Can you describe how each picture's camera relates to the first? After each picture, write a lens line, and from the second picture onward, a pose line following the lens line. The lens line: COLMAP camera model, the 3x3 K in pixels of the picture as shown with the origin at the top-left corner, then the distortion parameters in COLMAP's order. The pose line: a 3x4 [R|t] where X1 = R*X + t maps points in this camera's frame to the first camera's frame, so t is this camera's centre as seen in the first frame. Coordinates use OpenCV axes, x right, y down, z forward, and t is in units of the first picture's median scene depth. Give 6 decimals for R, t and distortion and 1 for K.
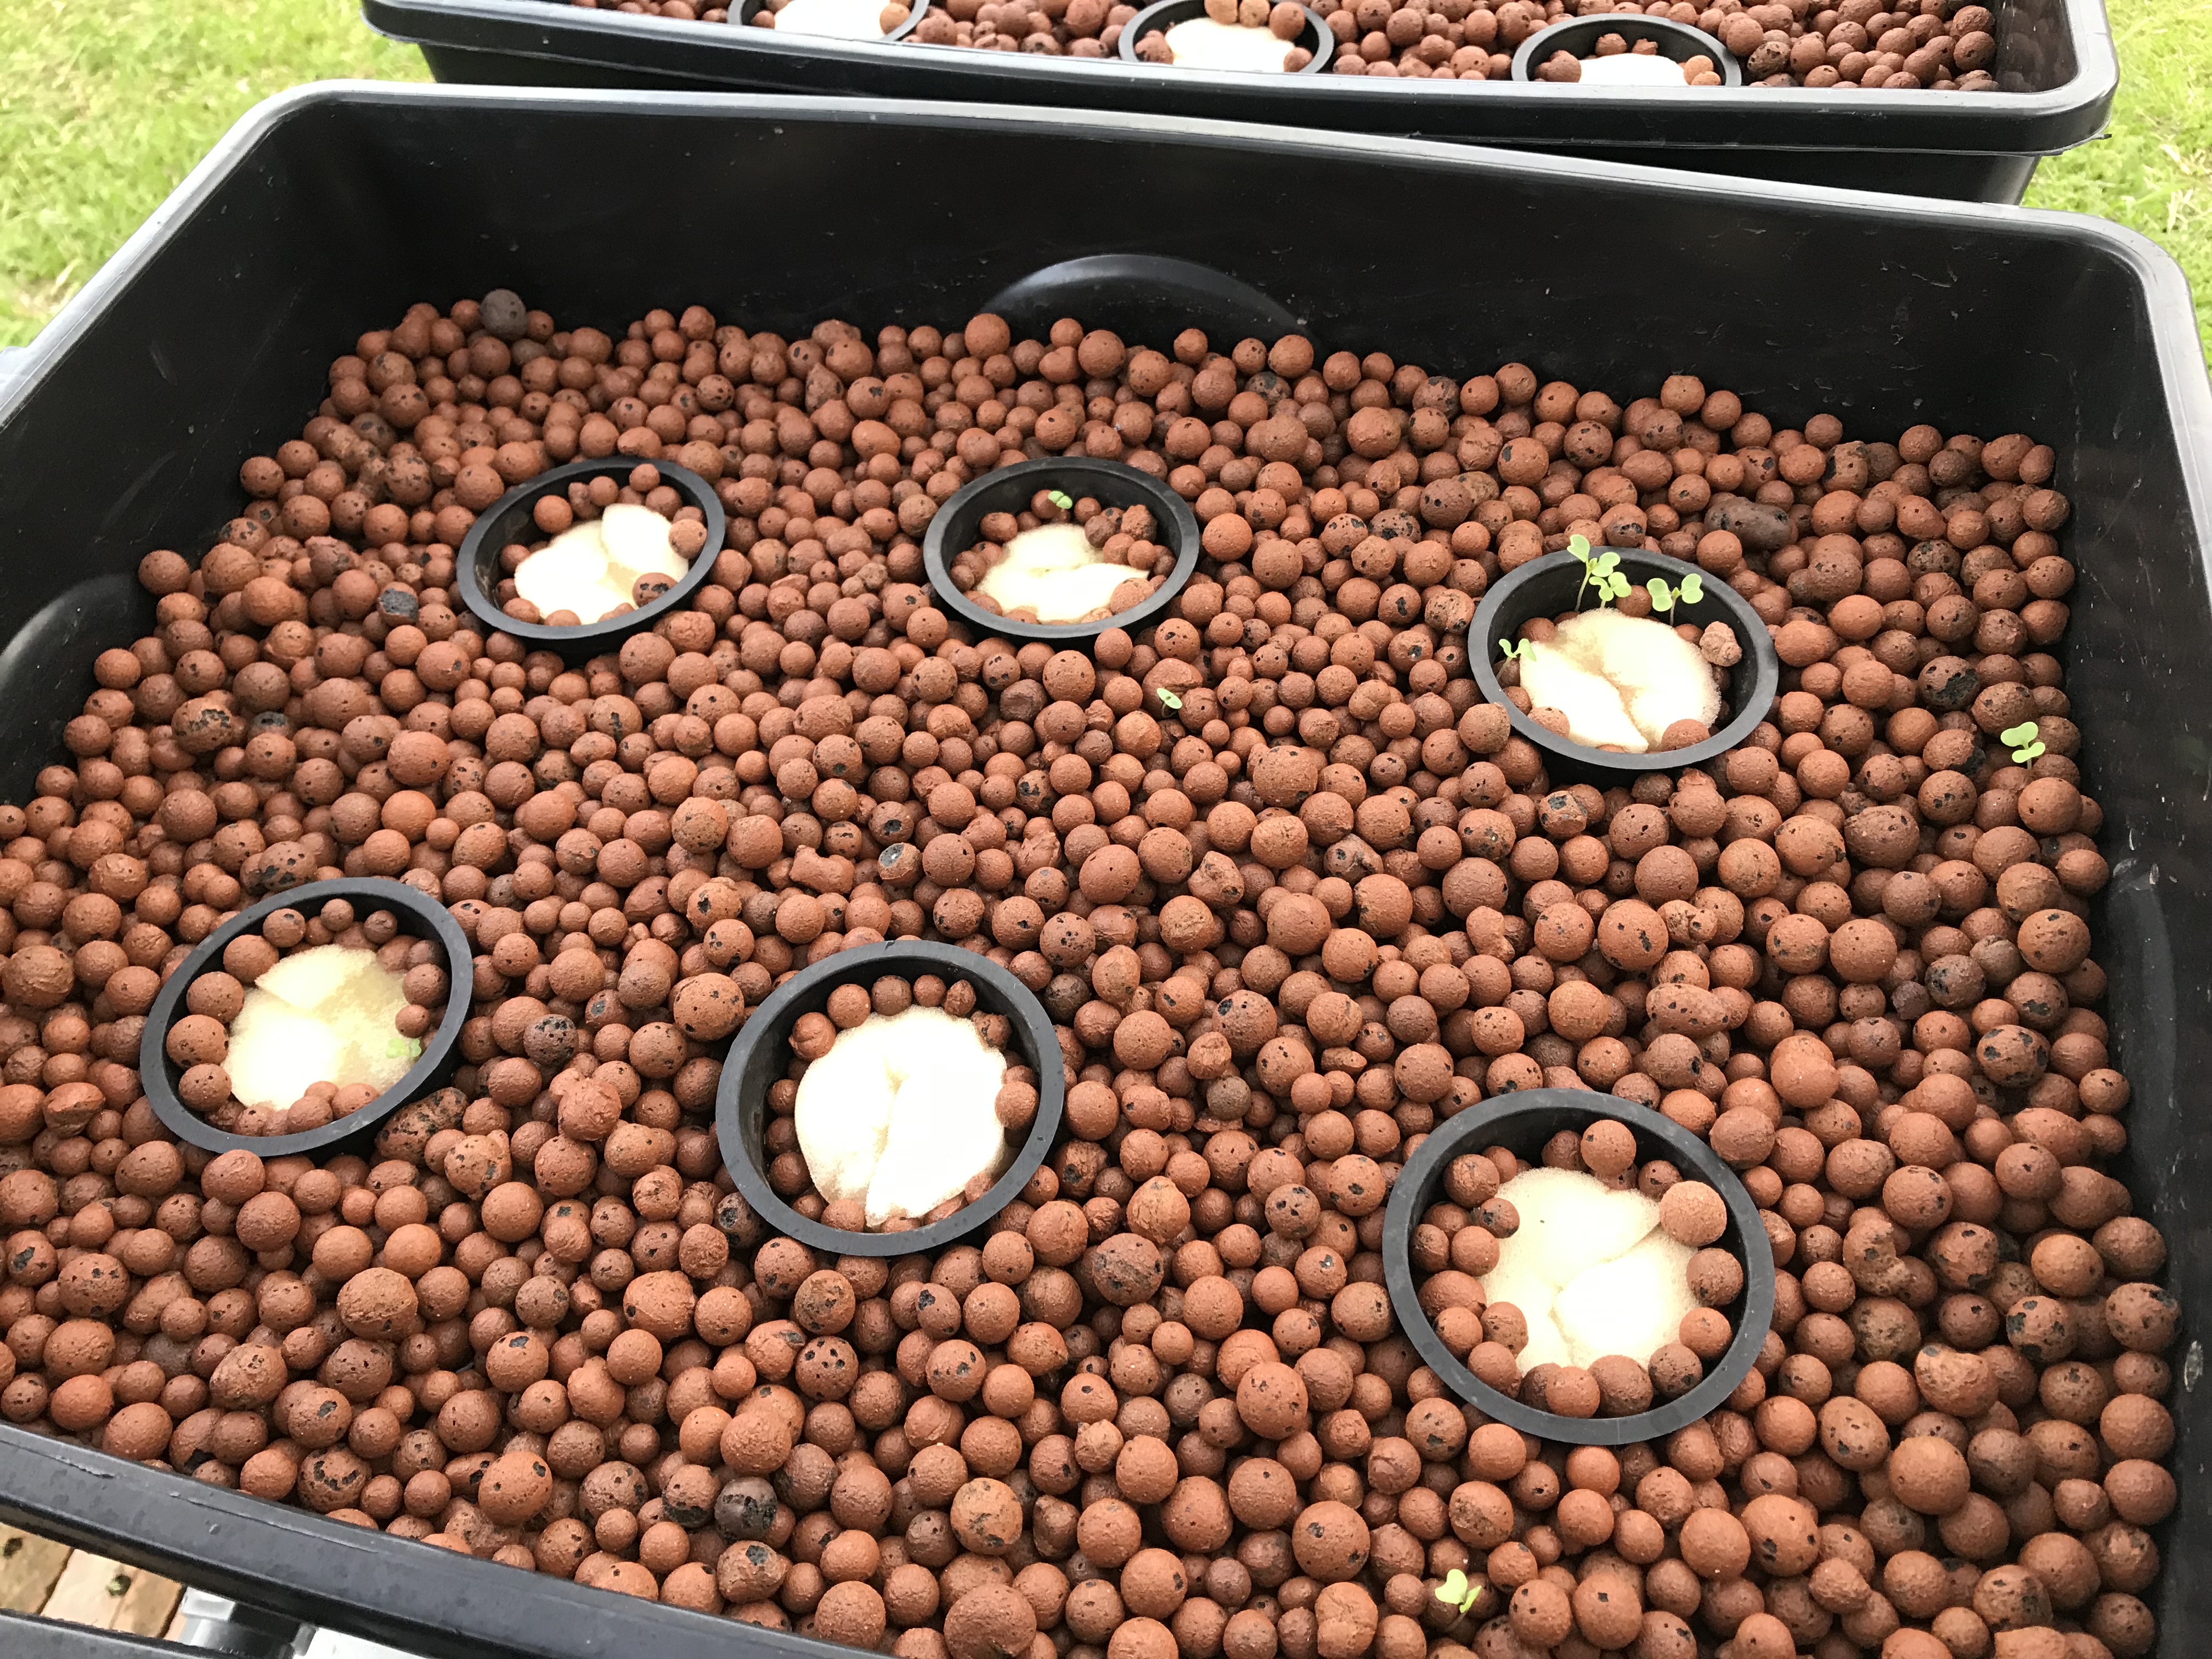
lens RADIAL K [[1816.2, 0, 1106.0], [0, 1816.2, 829.5], [0, 0, 1]] dist [0.022092, -0.010022]
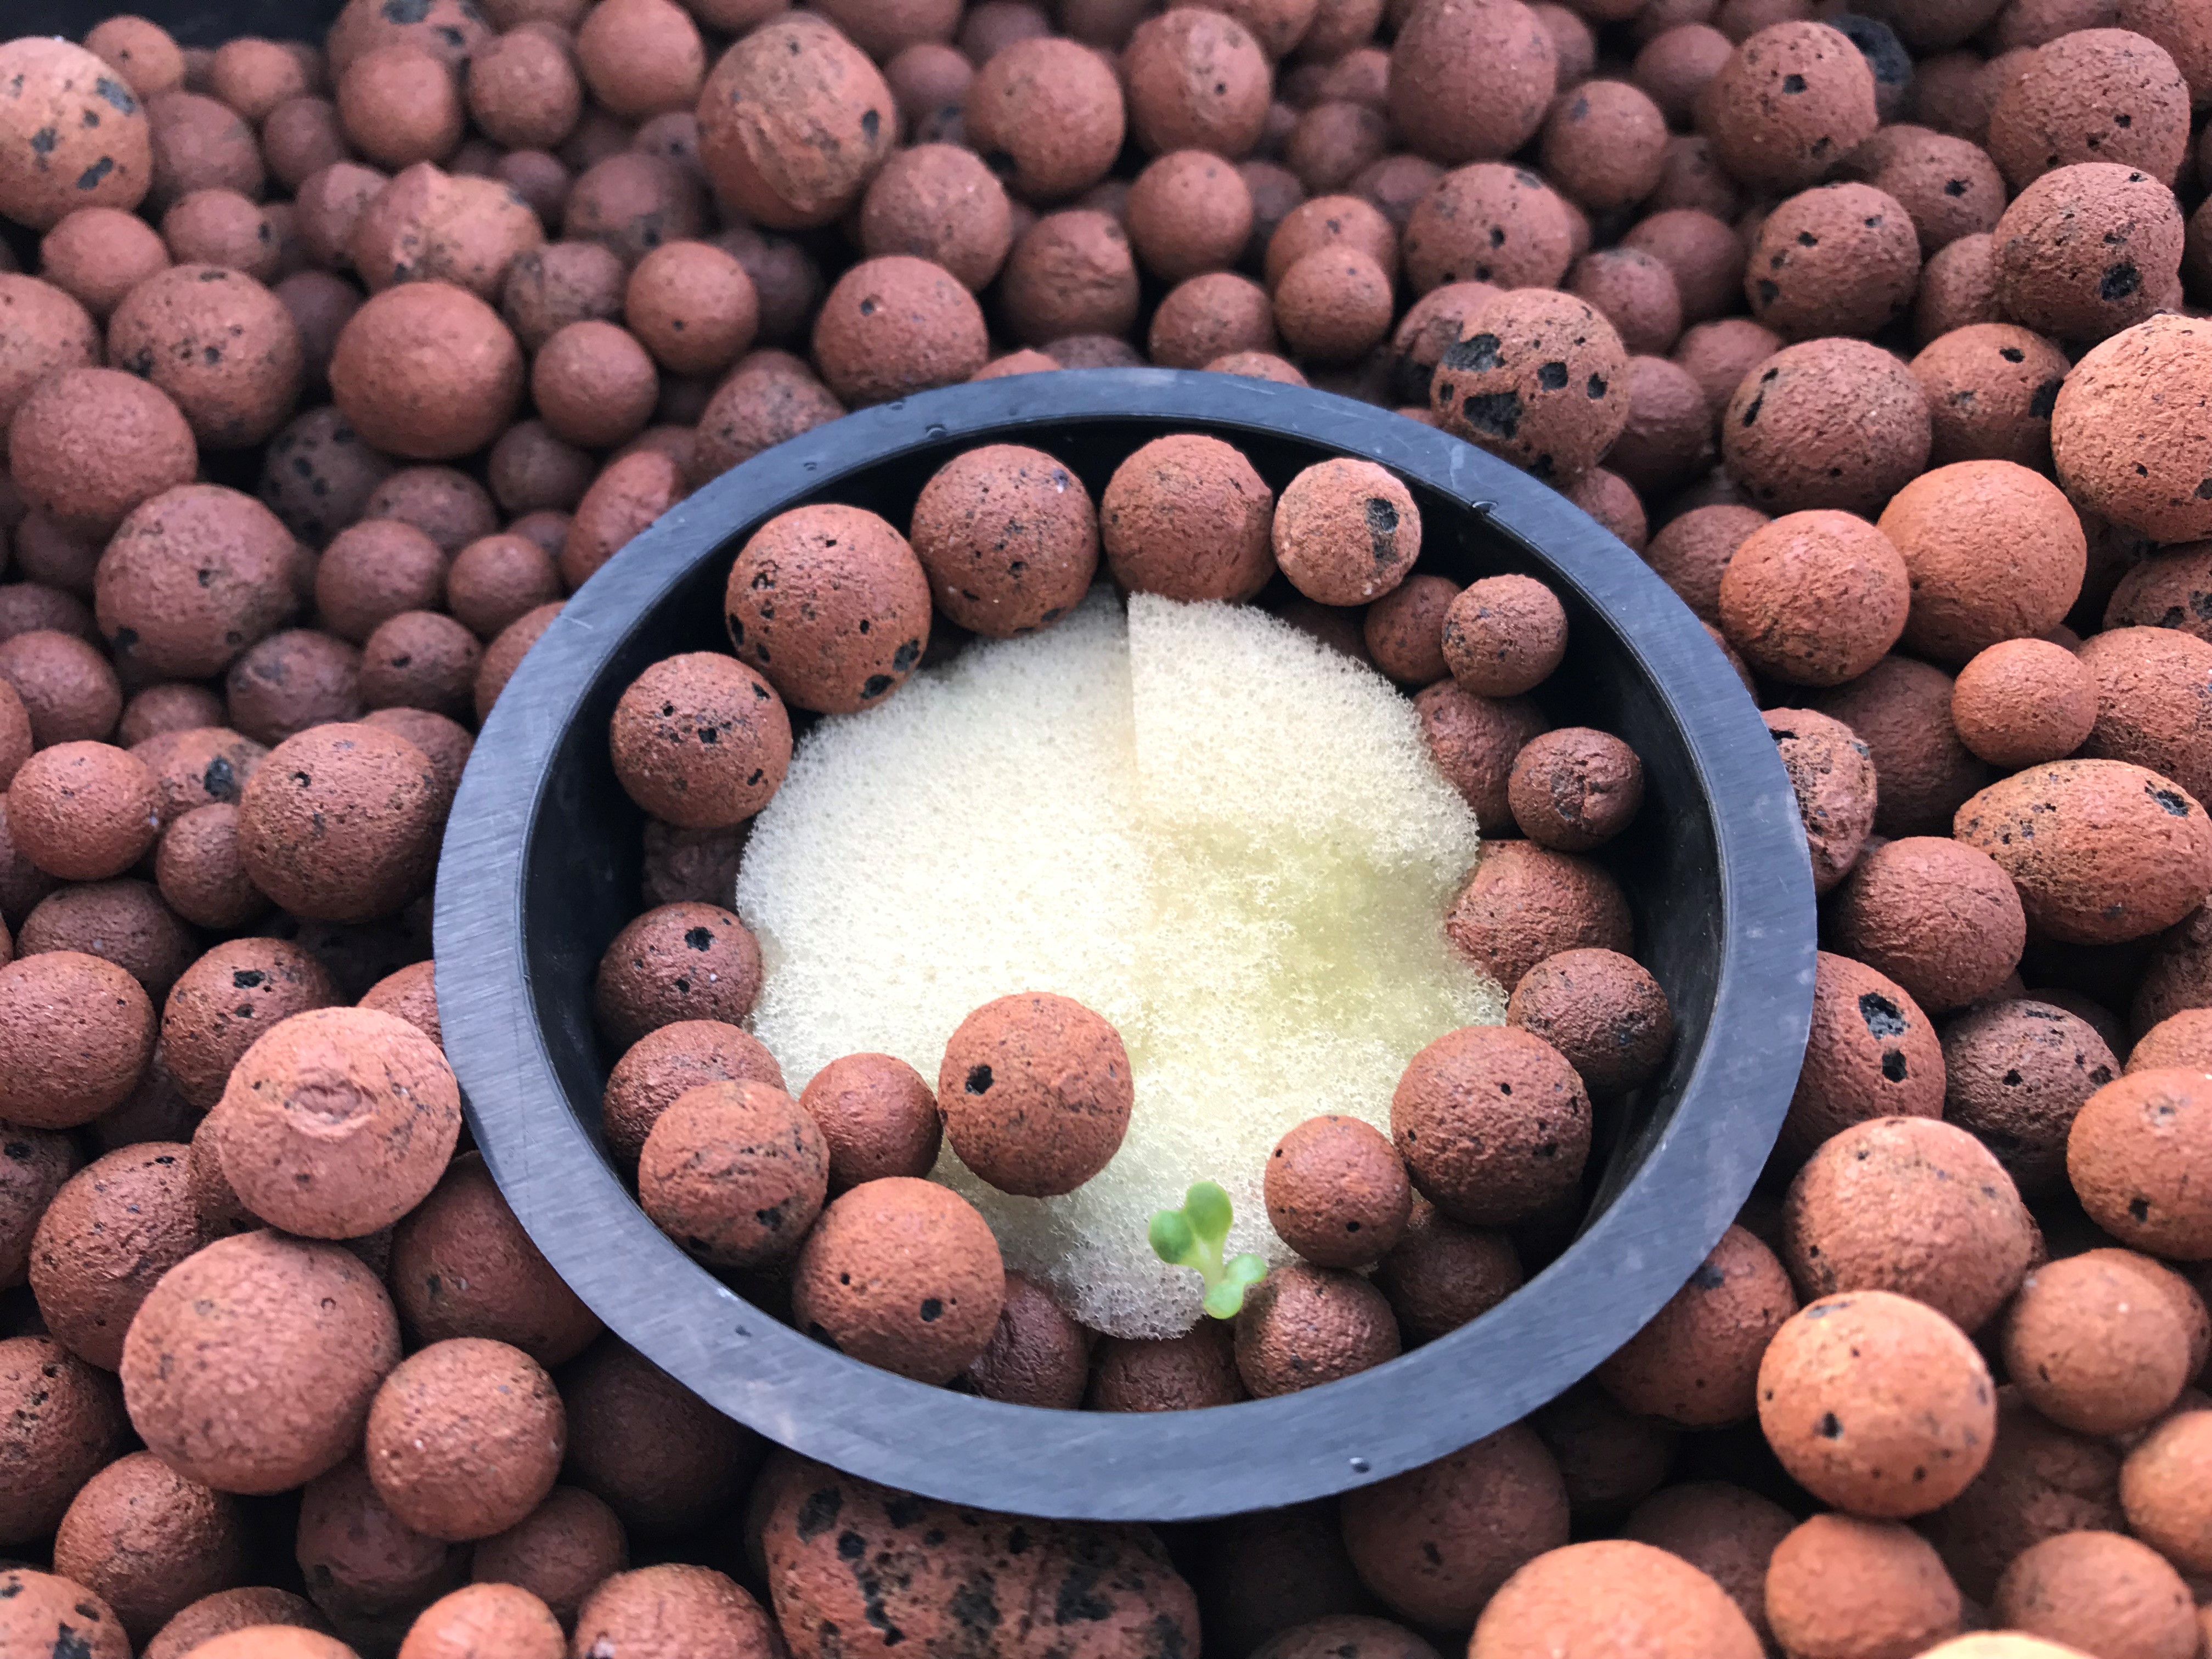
lens RADIAL K [[1816.2, 0, 1106.0], [0, 1816.2, 829.5], [0, 0, 1]] dist [0.022092, -0.010022]
pose [[0.510590, 0.748875, -0.422474, -0.286097], [-0.698467, 0.647799, 0.304137, 0.022388], [0.501439, 0.139795, 0.853825, 0.673687]]
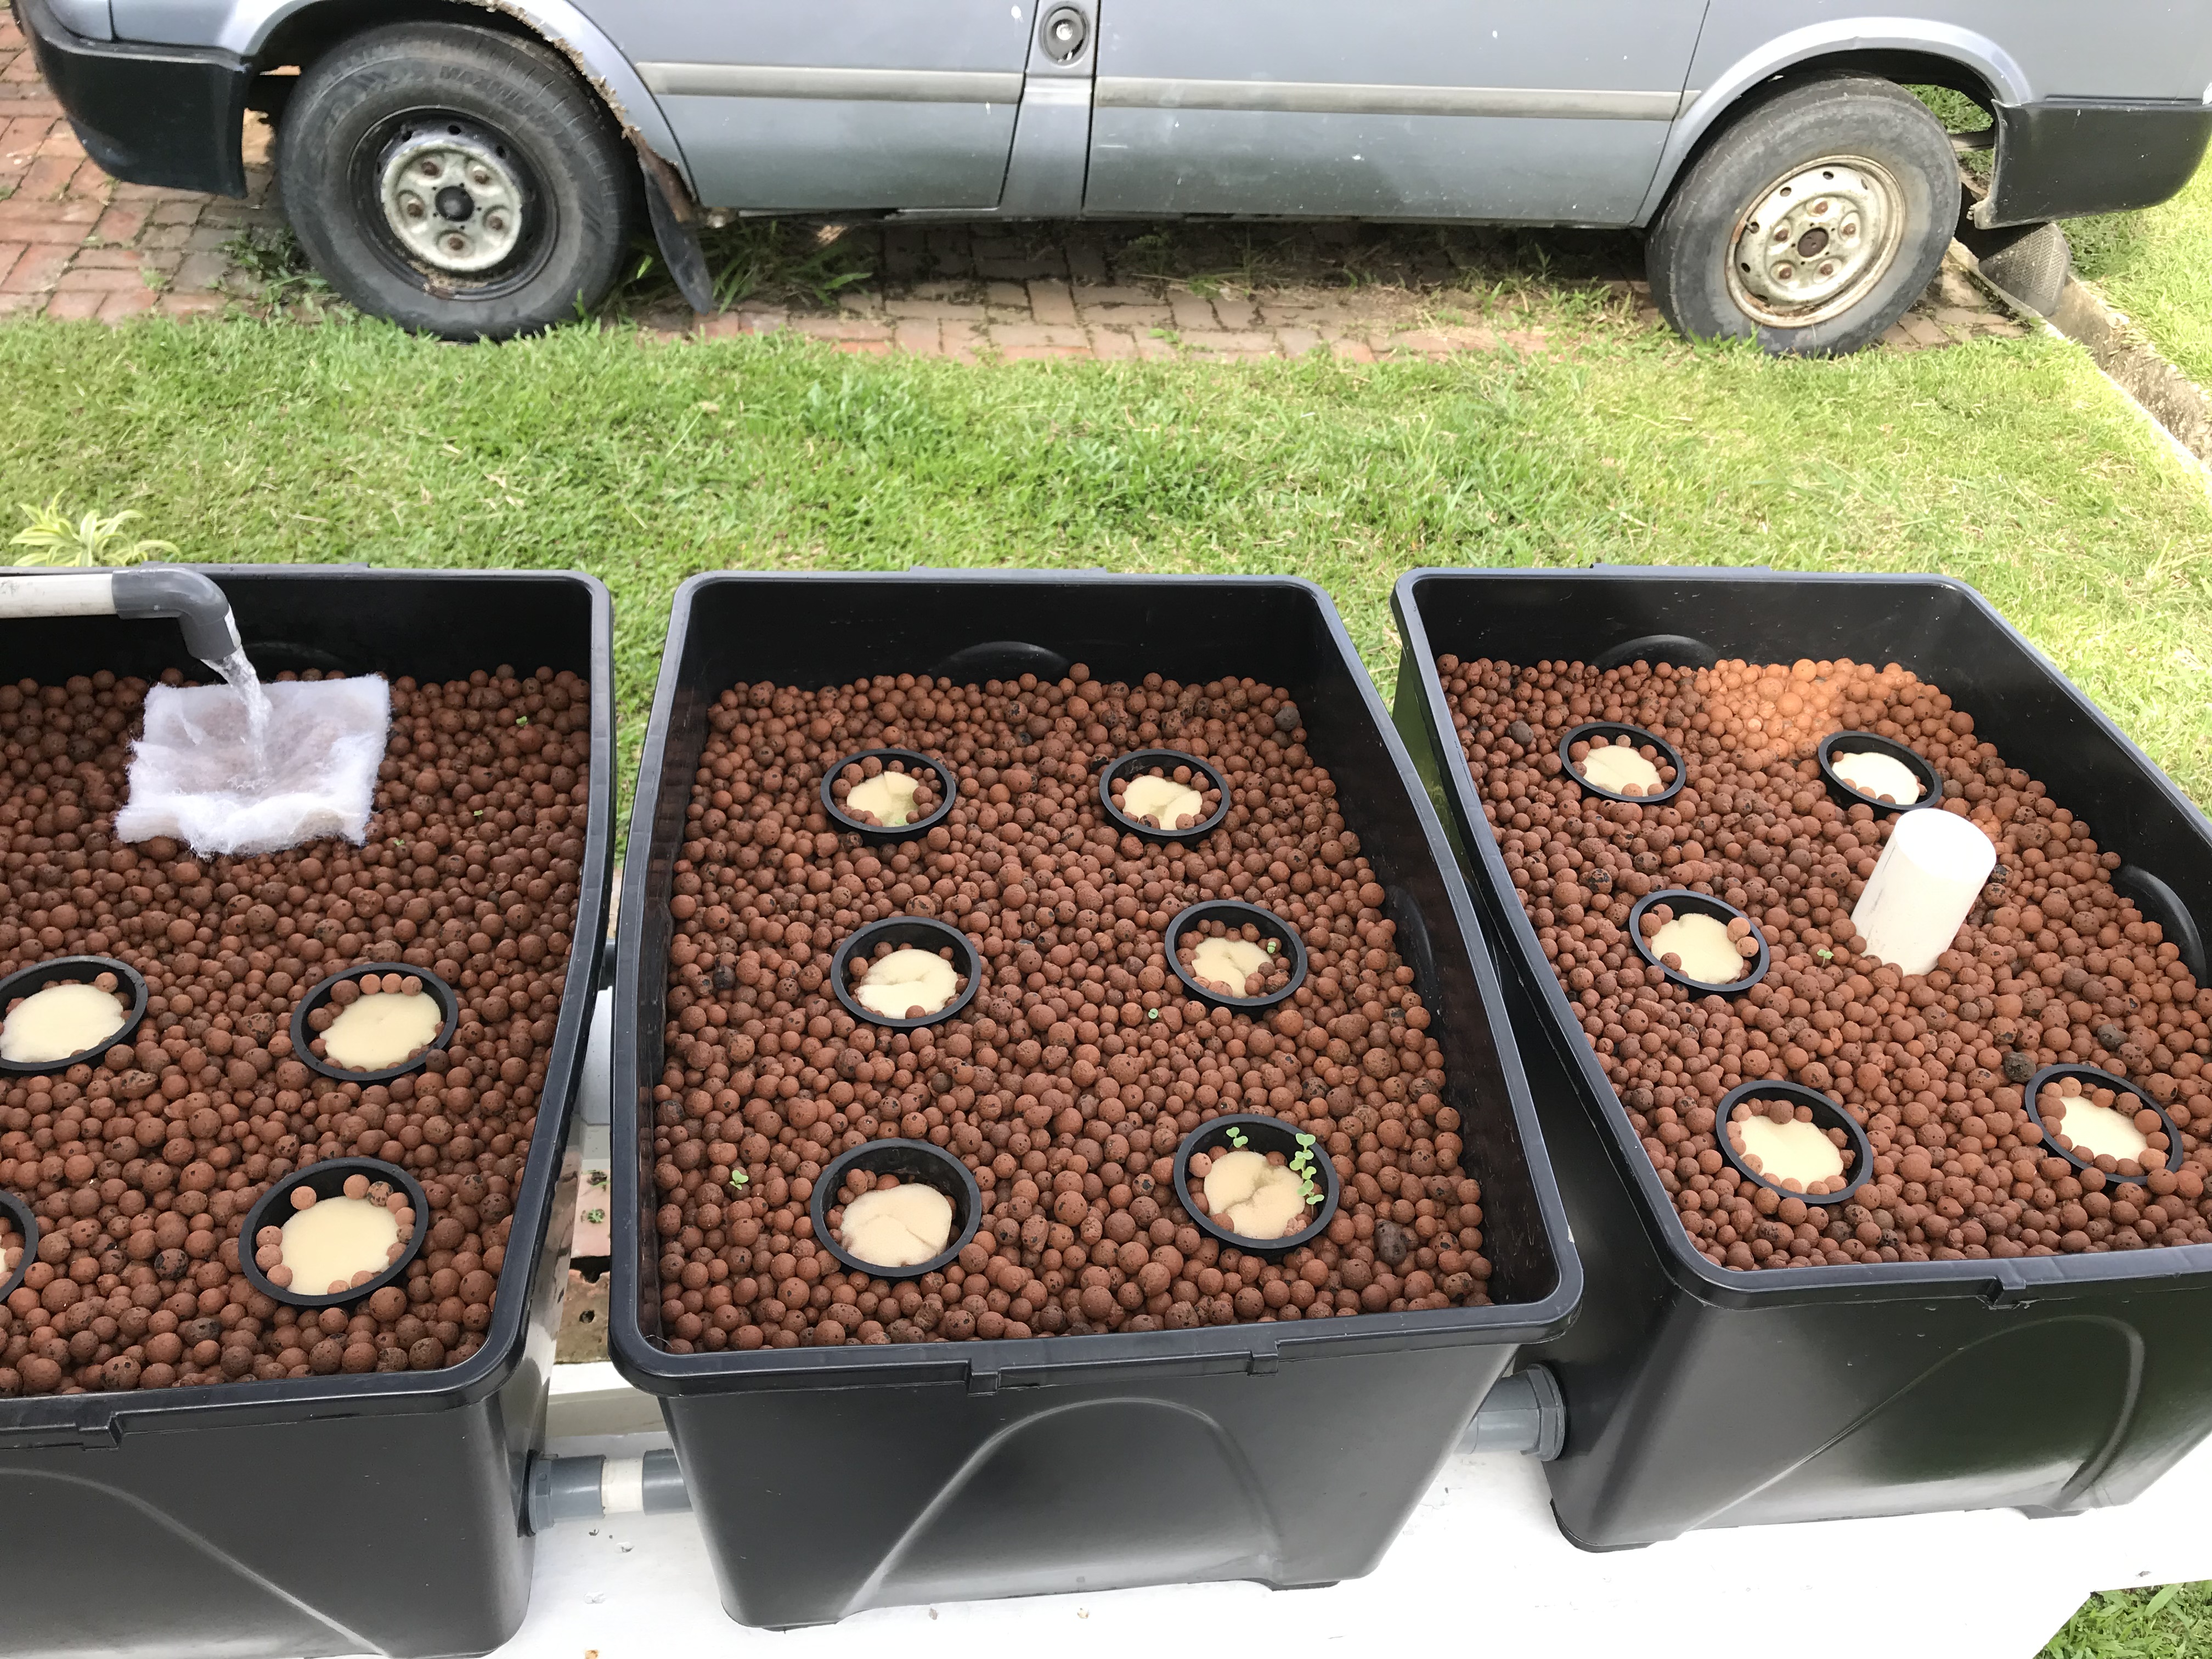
lens RADIAL K [[1816.2, 0, 1106.0], [0, 1816.2, 829.5], [0, 0, 1]] dist [0.022092, -0.010022]
pose [[0.314612, 0.680704, -0.661559, 1.262506], [-0.758870, 0.599036, 0.255482, -0.696204], [0.570206, 0.421660, 0.705031, -0.567559]]
